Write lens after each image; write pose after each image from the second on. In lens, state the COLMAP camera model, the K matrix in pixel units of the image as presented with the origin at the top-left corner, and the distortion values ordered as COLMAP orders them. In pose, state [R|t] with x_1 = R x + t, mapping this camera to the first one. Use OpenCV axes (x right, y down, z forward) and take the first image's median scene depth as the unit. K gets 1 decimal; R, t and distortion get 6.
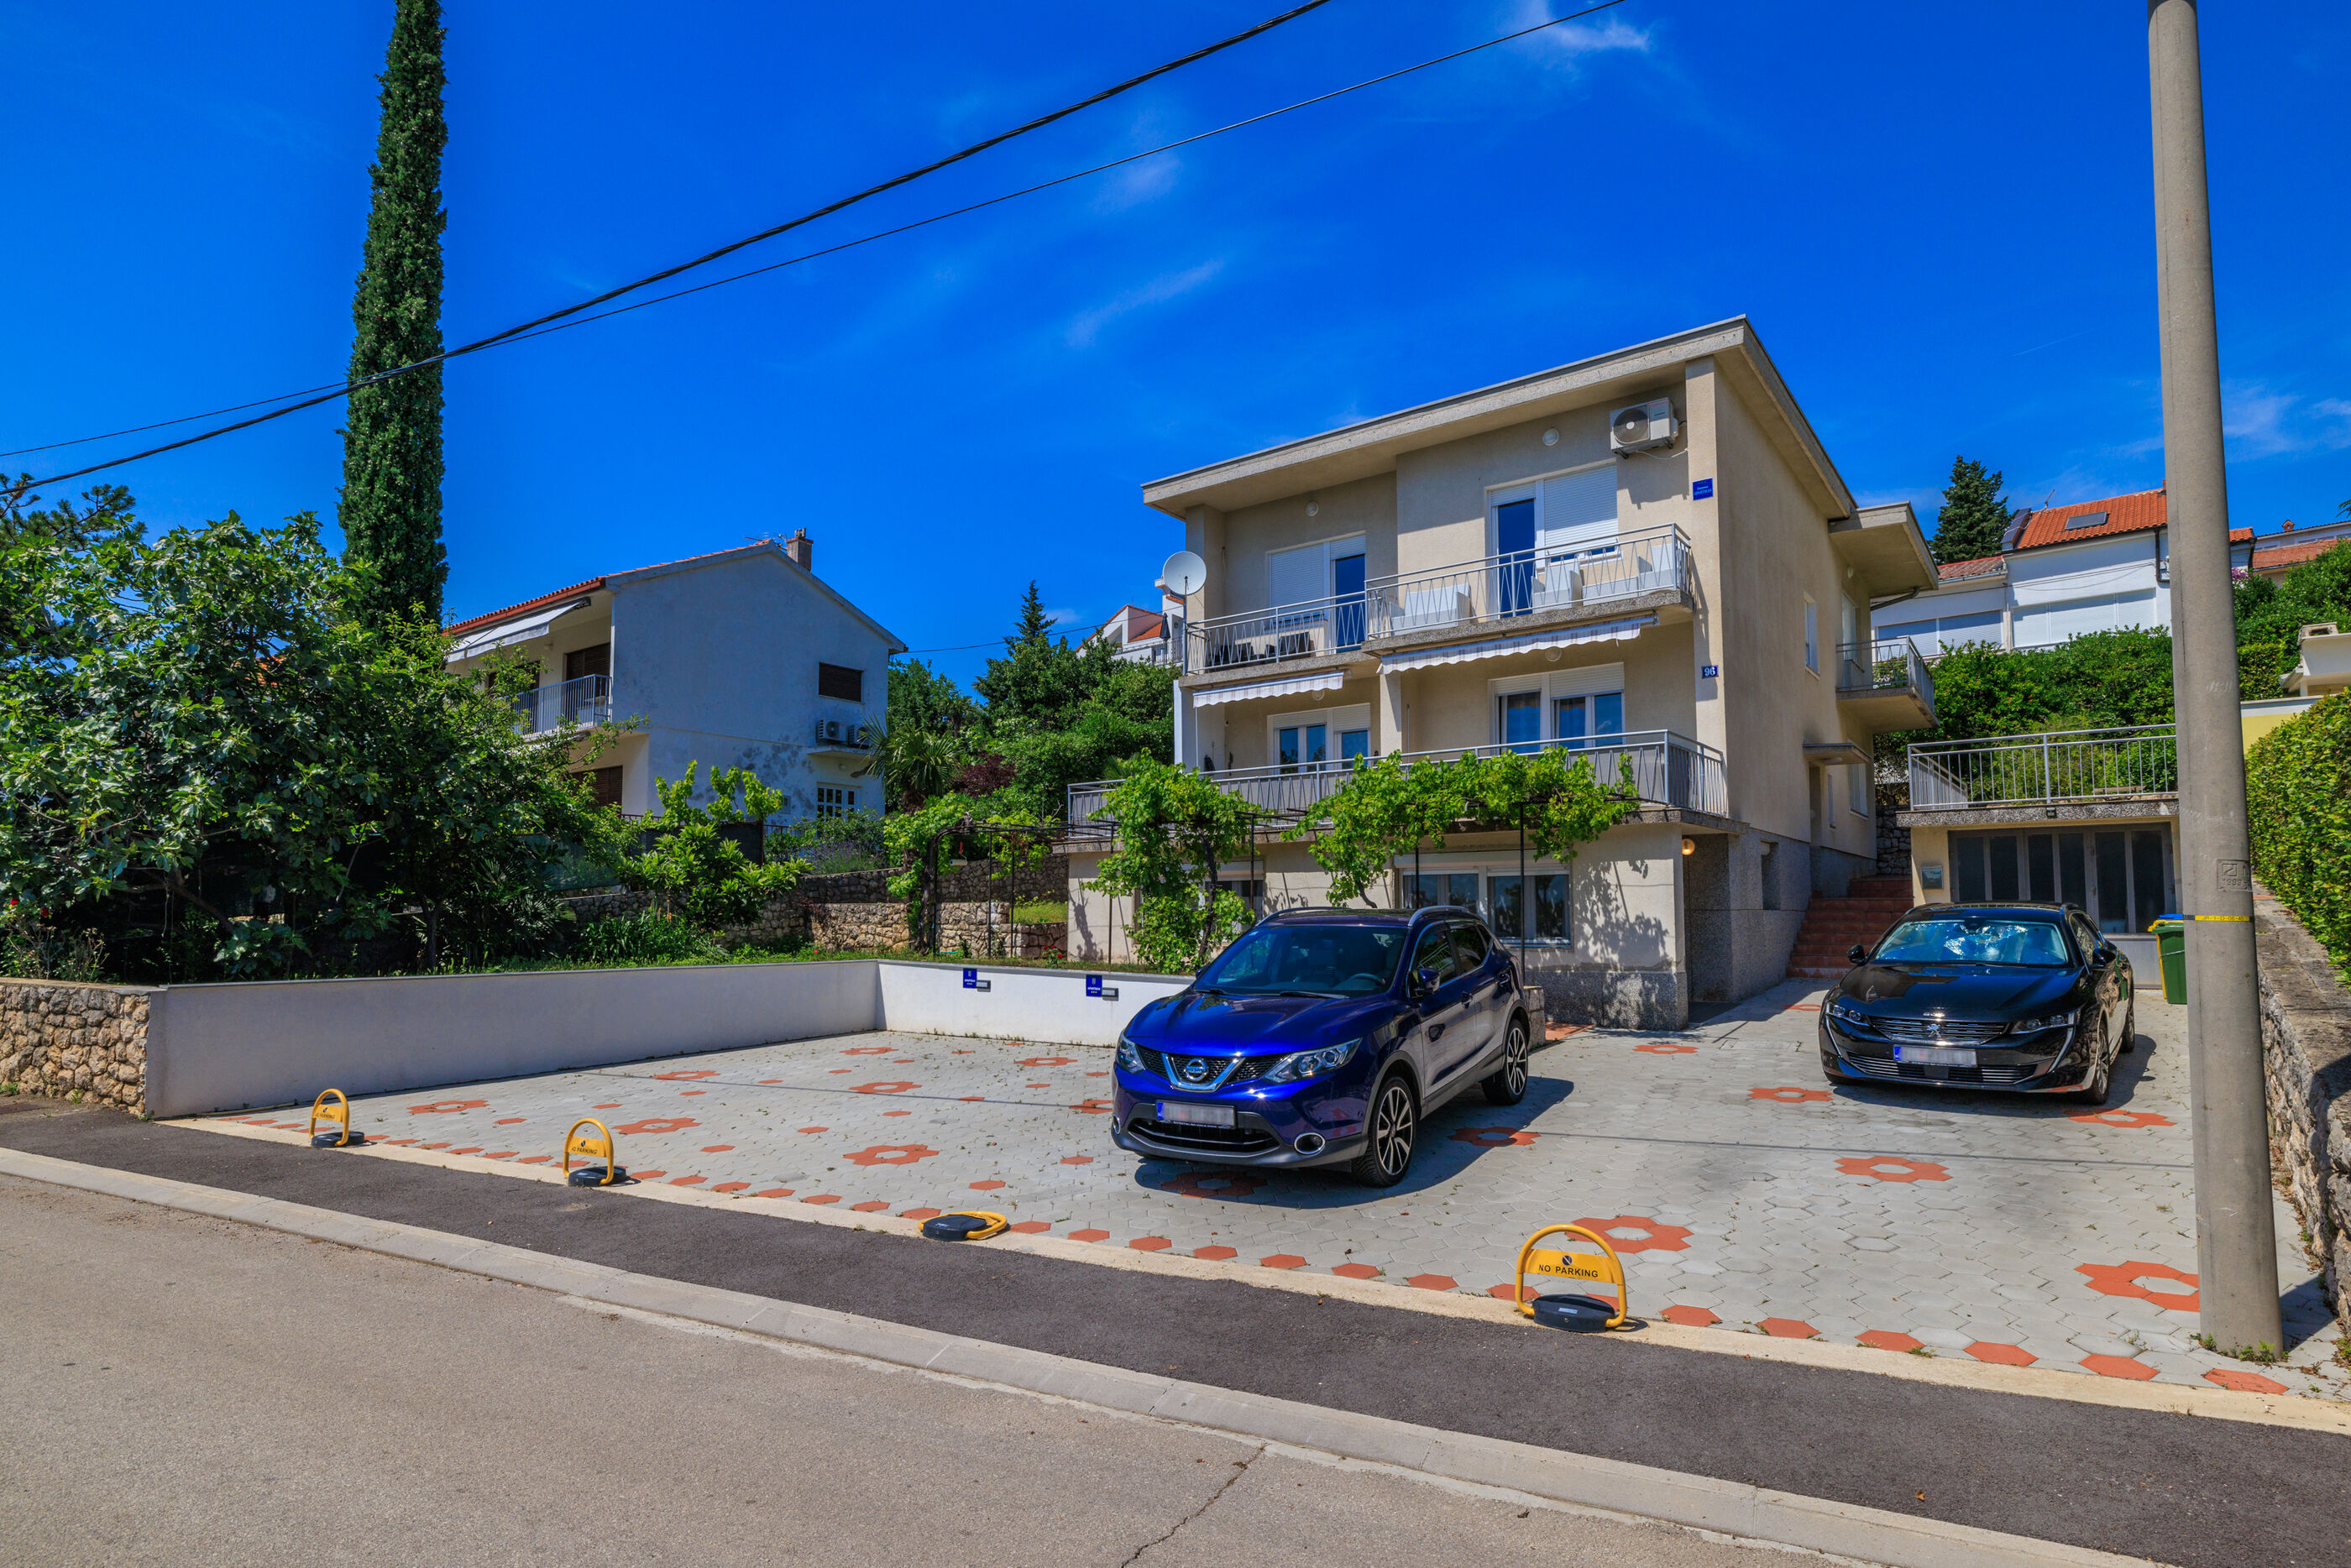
lens RADIAL K [[1257.4, 0, 1176.8], [0, 1257.4, 813.9], [0, 0, 1]] dist [-0.005130, 0.002156]
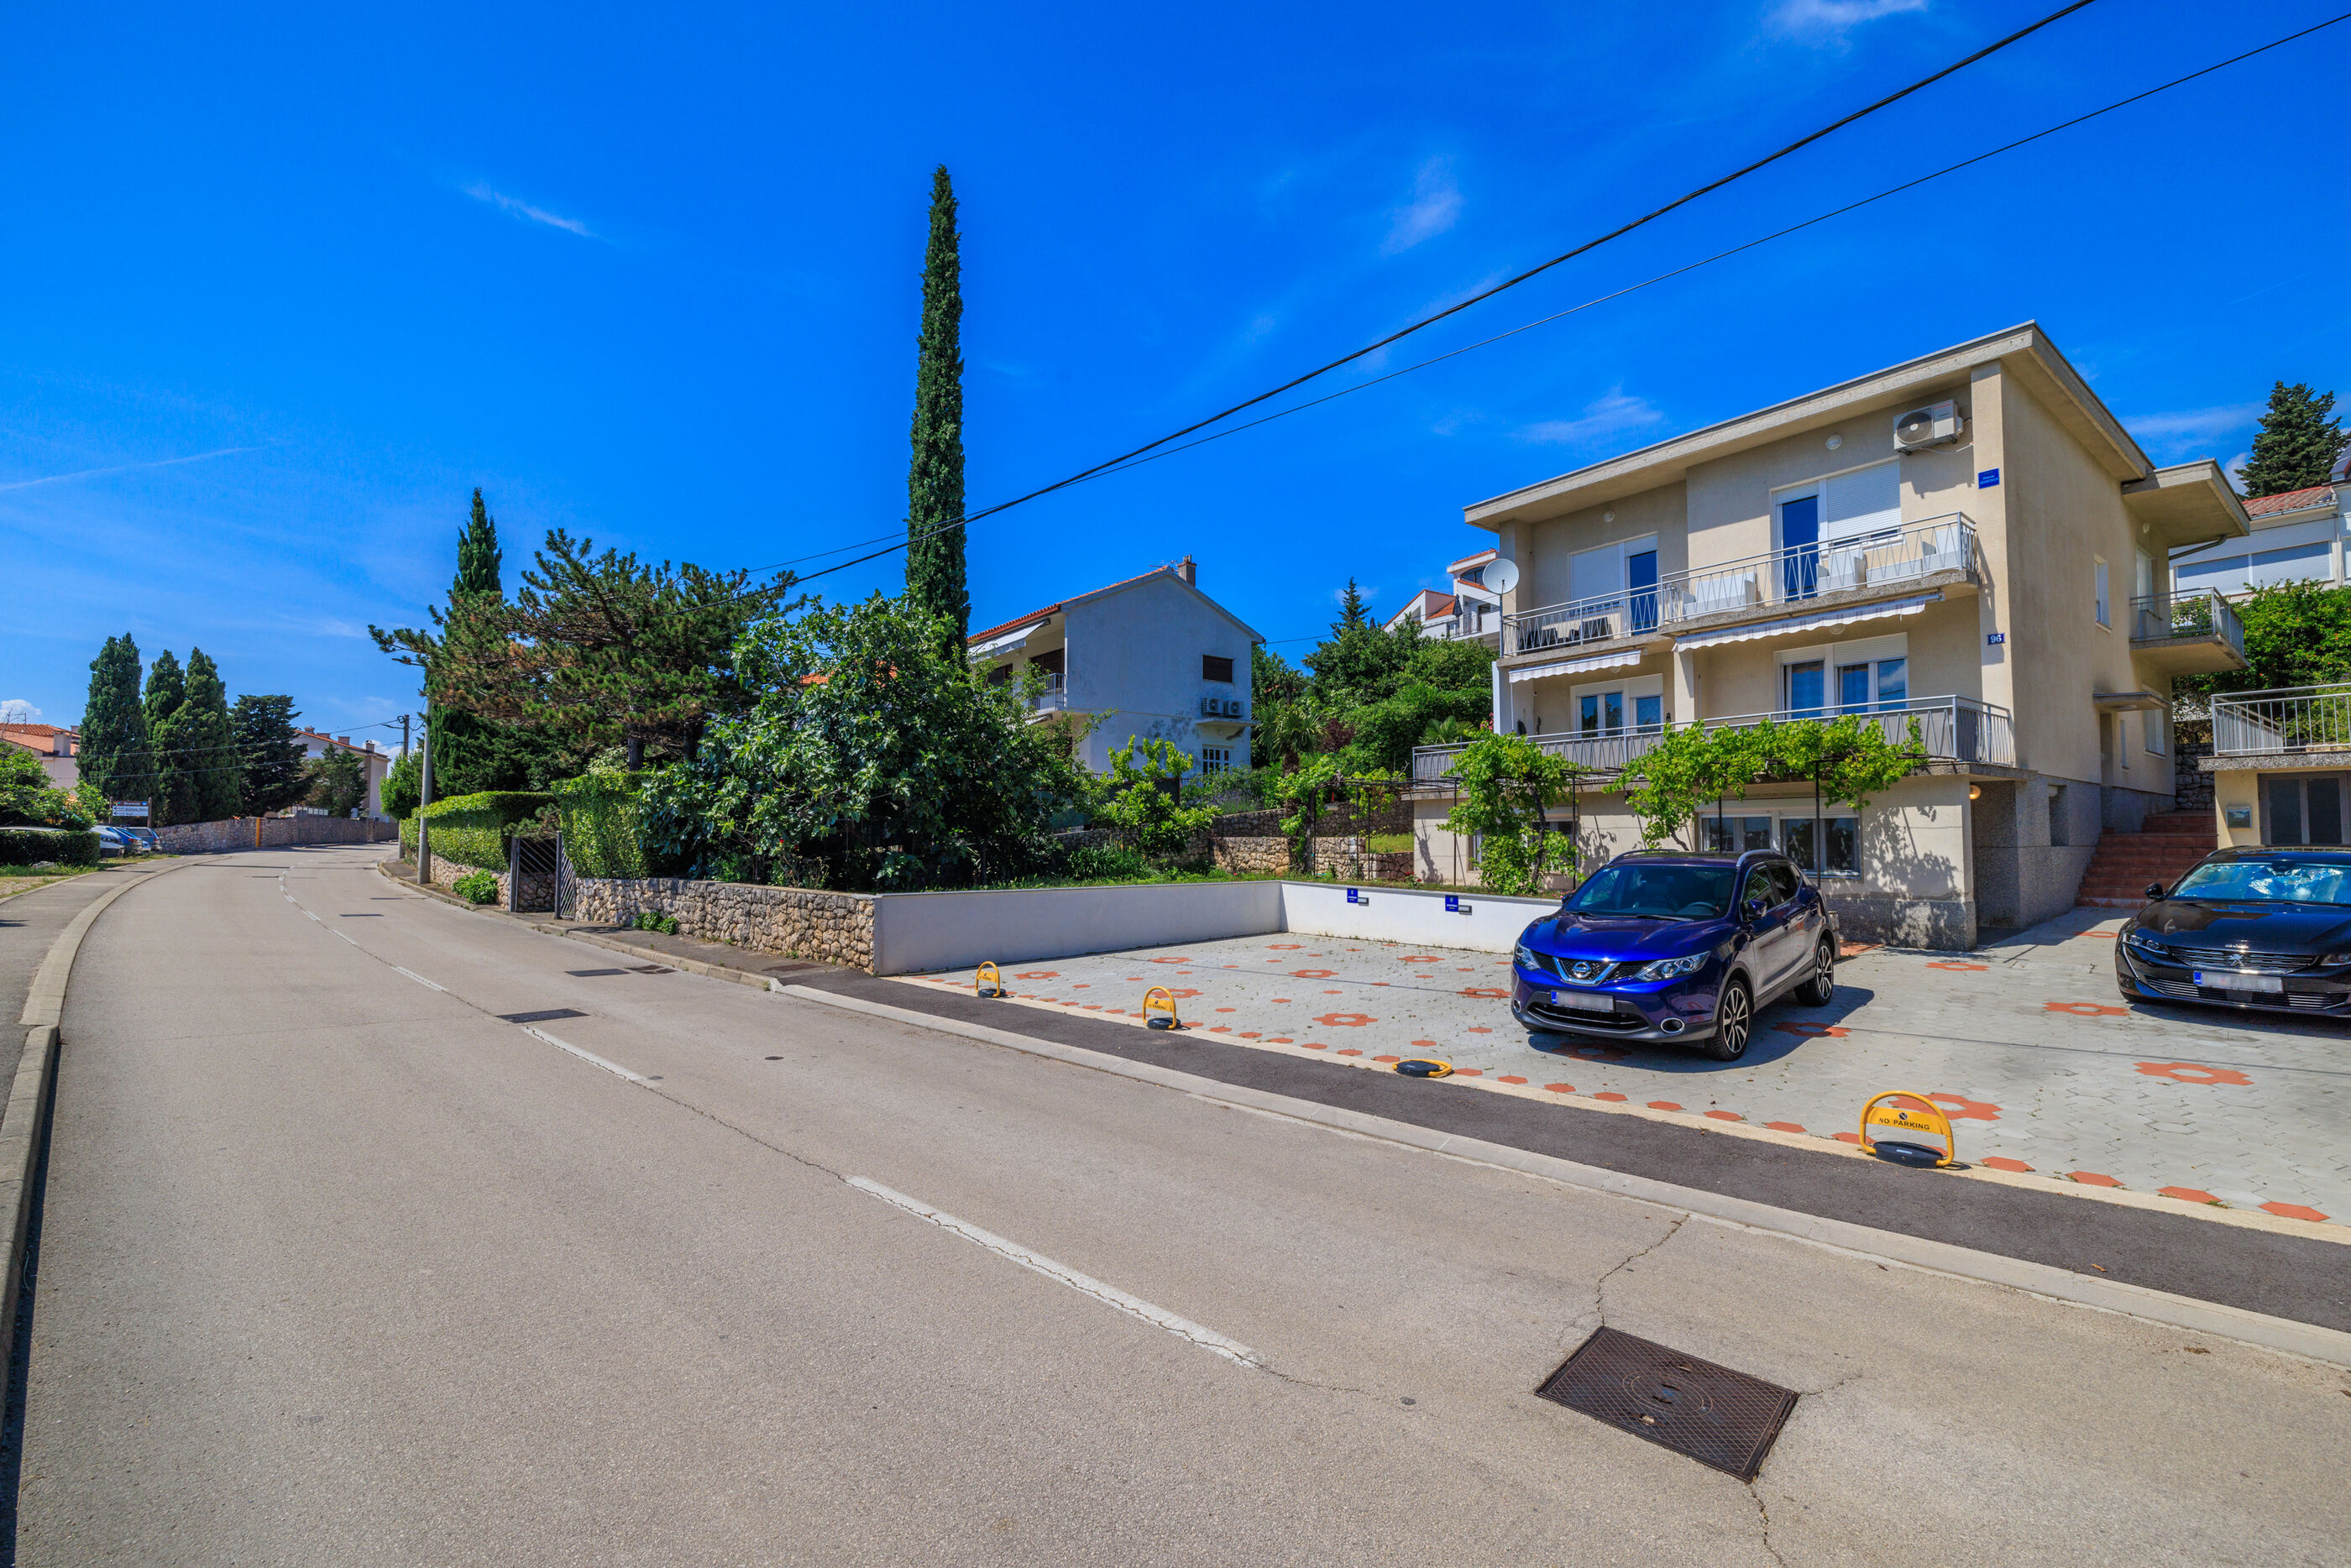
lens RADIAL K [[1007.6, 0, 1175.5], [0, 1007.6, 784.0], [0, 0, 1]] dist [-0.000762, 0.000281]
pose [[0.962835, -0.012224, -0.269814, -0.050517], [0.019092, 0.999557, 0.022845, -0.017104], [0.269415, -0.027147, 0.962642, -0.089428]]
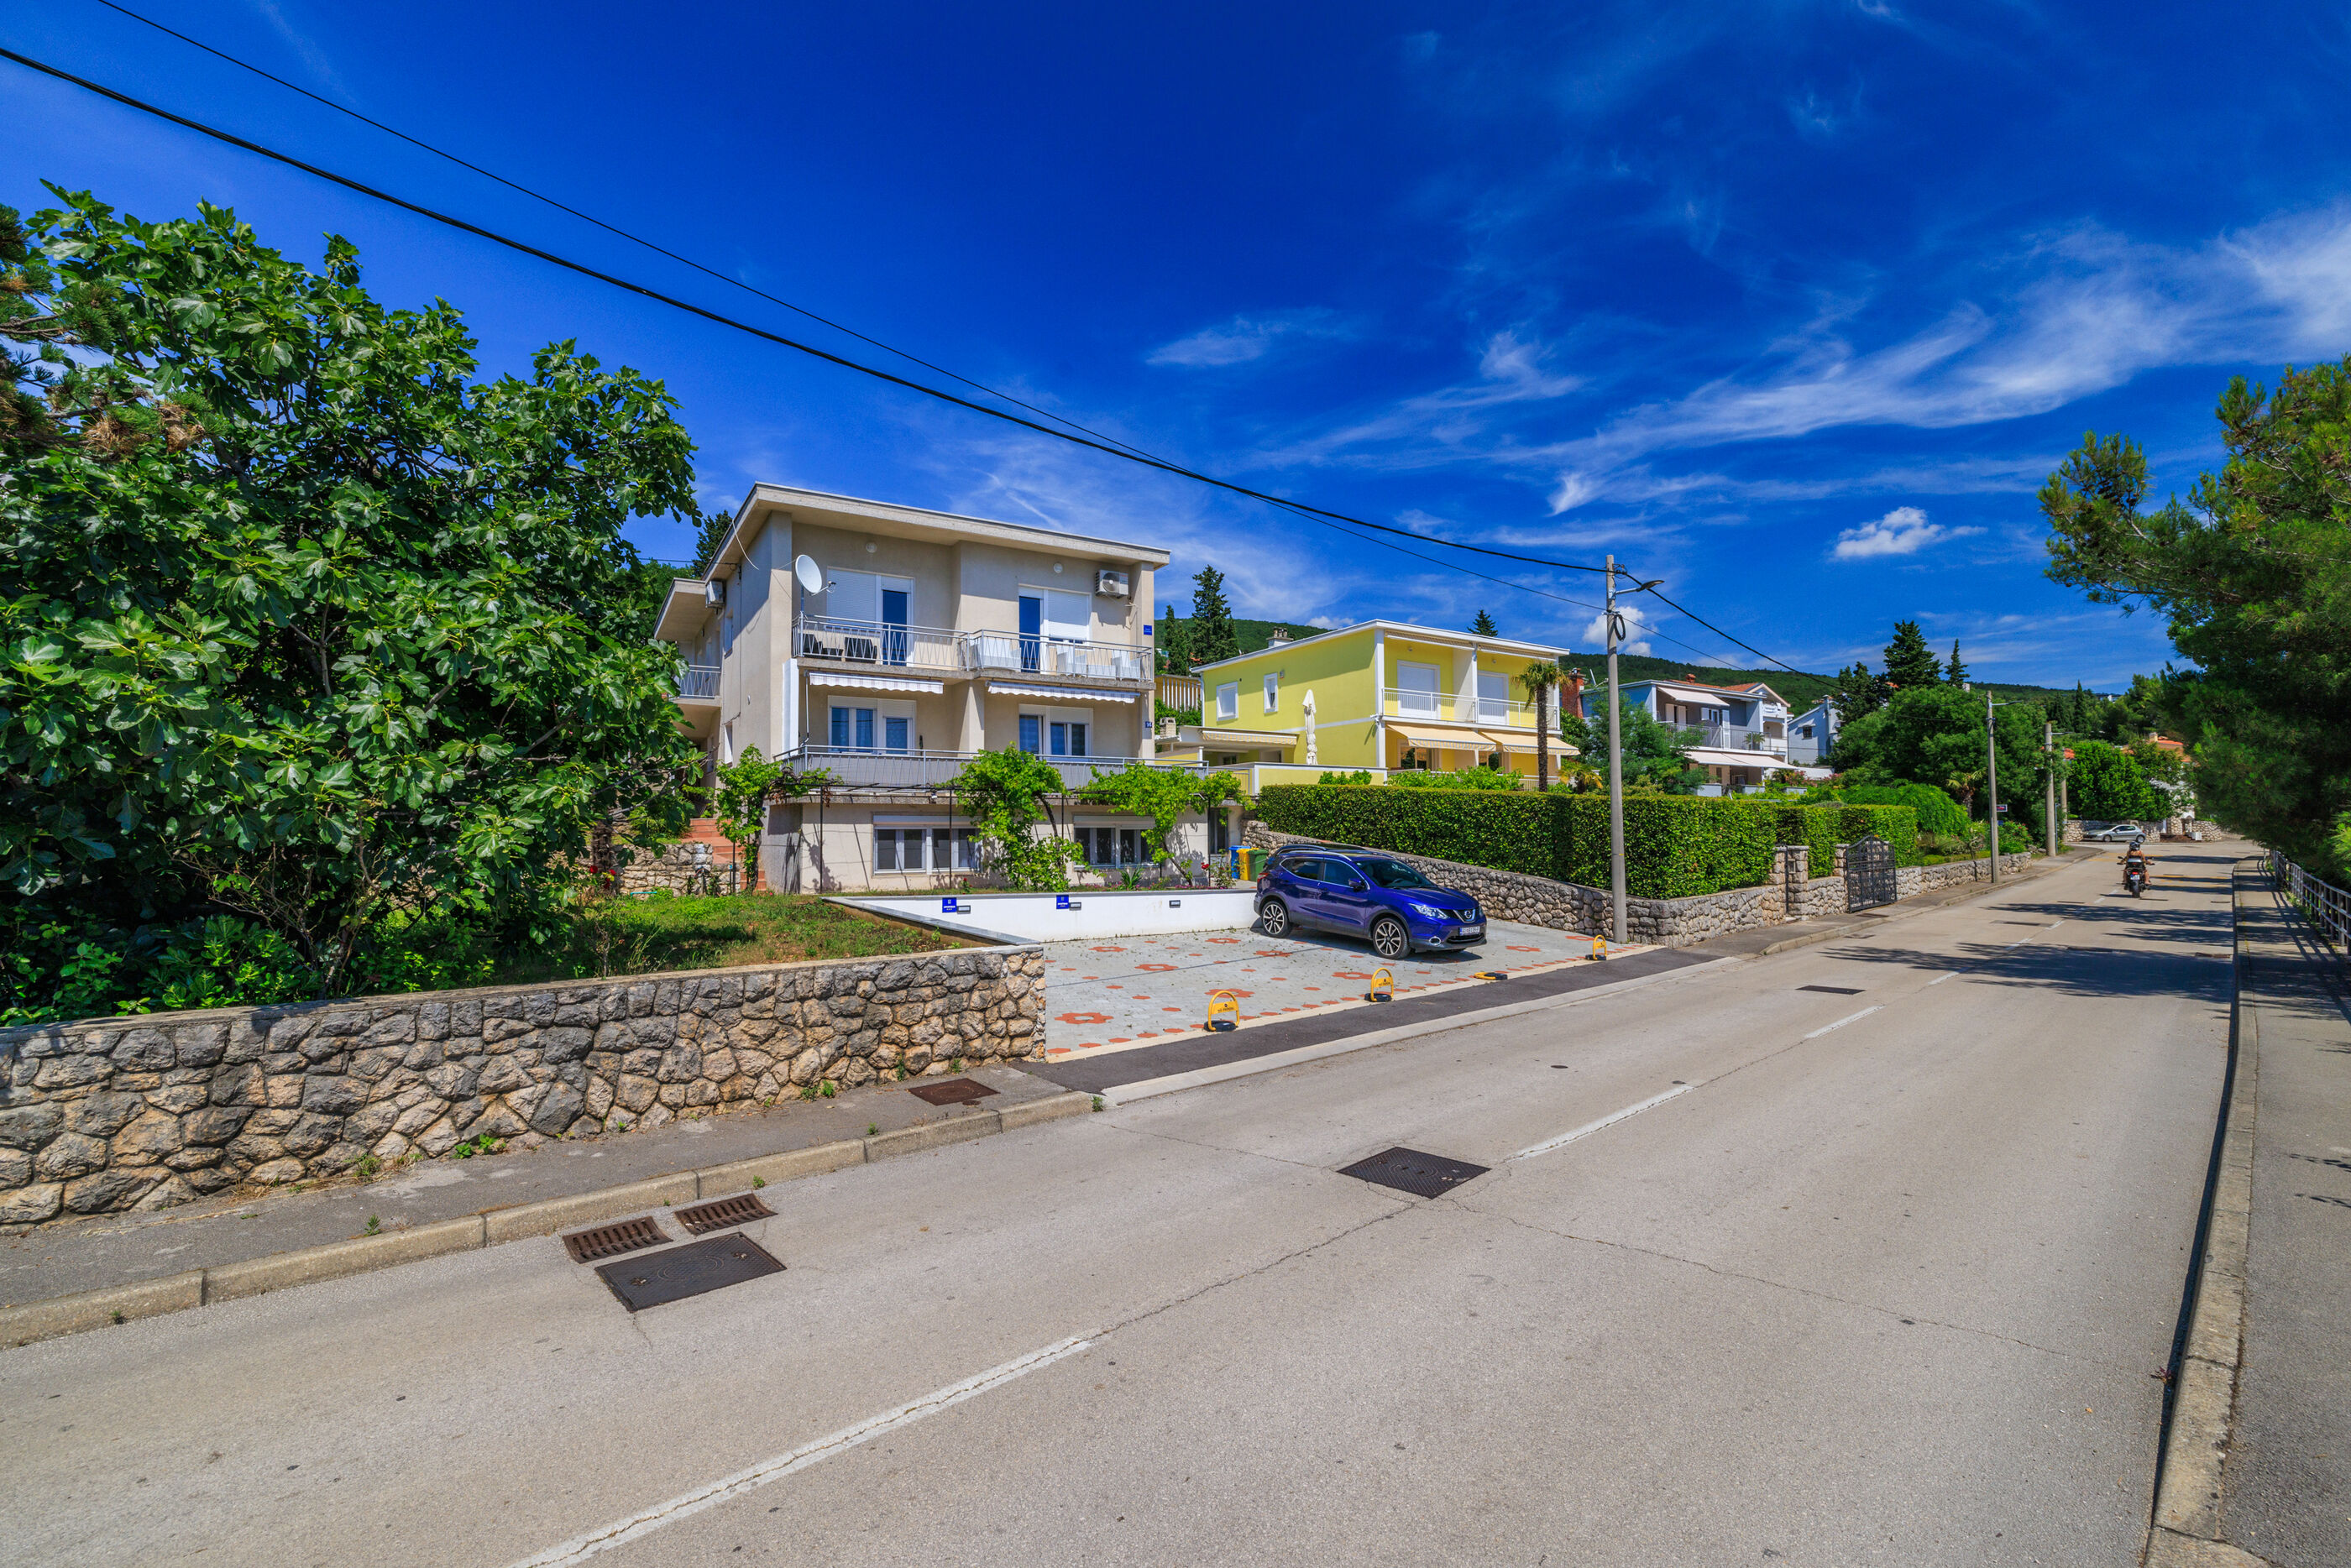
lens RADIAL K [[1024.9, 0, 1162.2], [0, 1024.9, 788.4], [0, 0, 1]] dist [-0.001087, -0.000115]
pose [[0.350637, 0.040659, 0.935628, -1.093495], [-0.076277, 0.996978, -0.014740, 0.008106], [-0.933400, -0.066198, 0.352678, 0.420707]]
